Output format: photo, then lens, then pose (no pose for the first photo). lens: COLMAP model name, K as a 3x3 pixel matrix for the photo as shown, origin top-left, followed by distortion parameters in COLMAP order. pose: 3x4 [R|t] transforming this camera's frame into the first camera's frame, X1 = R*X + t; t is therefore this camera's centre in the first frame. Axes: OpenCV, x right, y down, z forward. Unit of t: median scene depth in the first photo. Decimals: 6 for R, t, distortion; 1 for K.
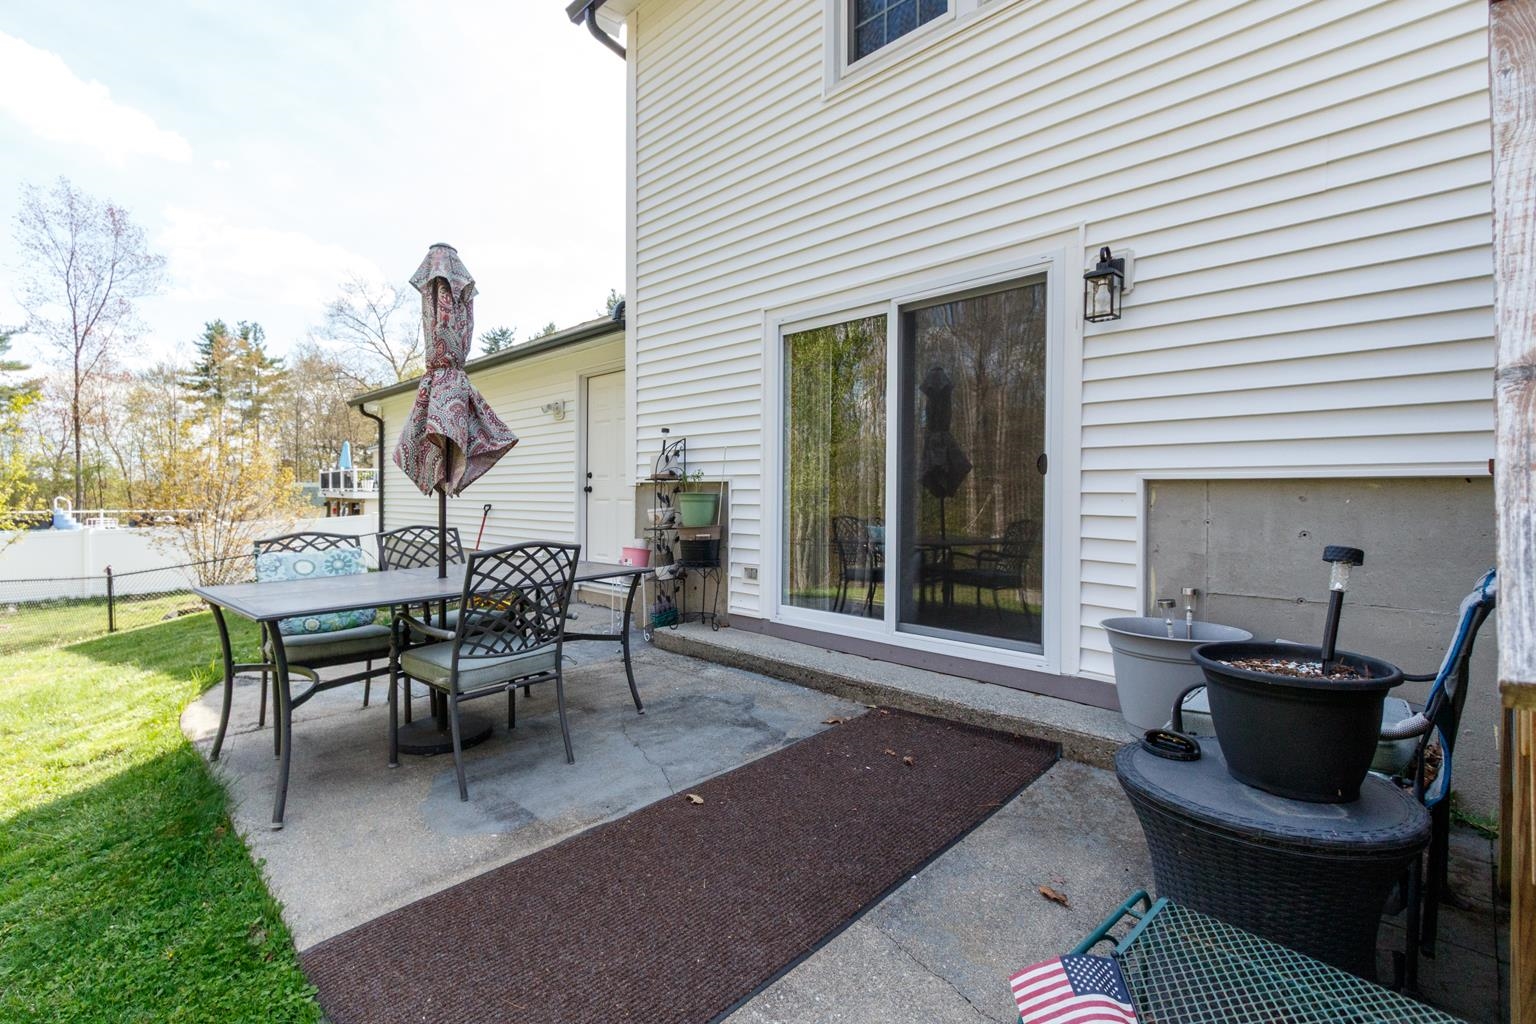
lens RADIAL K [[659.9, 0, 763.6], [0, 659.9, 507.2], [0, 0, 1]] dist [0.000740, 0.000111]
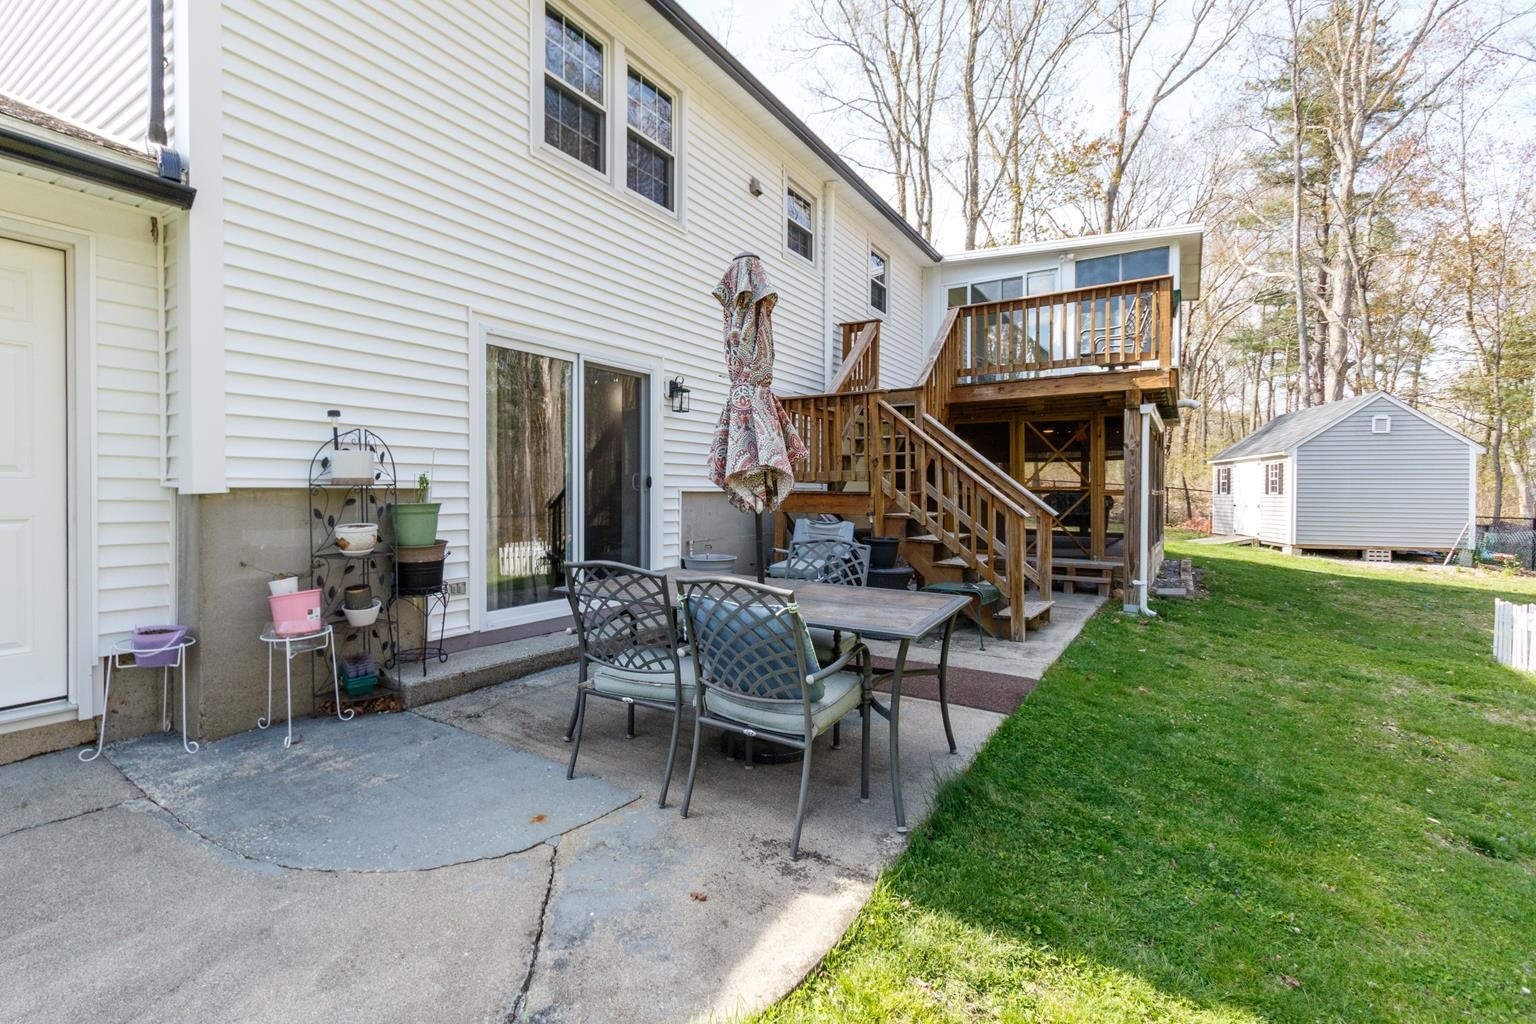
lens RADIAL K [[751.3, 0, 767.6], [0, 751.3, 501.3], [0, 0, 1]] dist [0.000163, 0.000070]
pose [[-0.236676, -0.010913, 0.971527, -0.183183], [0.023996, 0.999566, 0.017073, -0.004640], [-0.971292, 0.027353, -0.236312, 0.133767]]
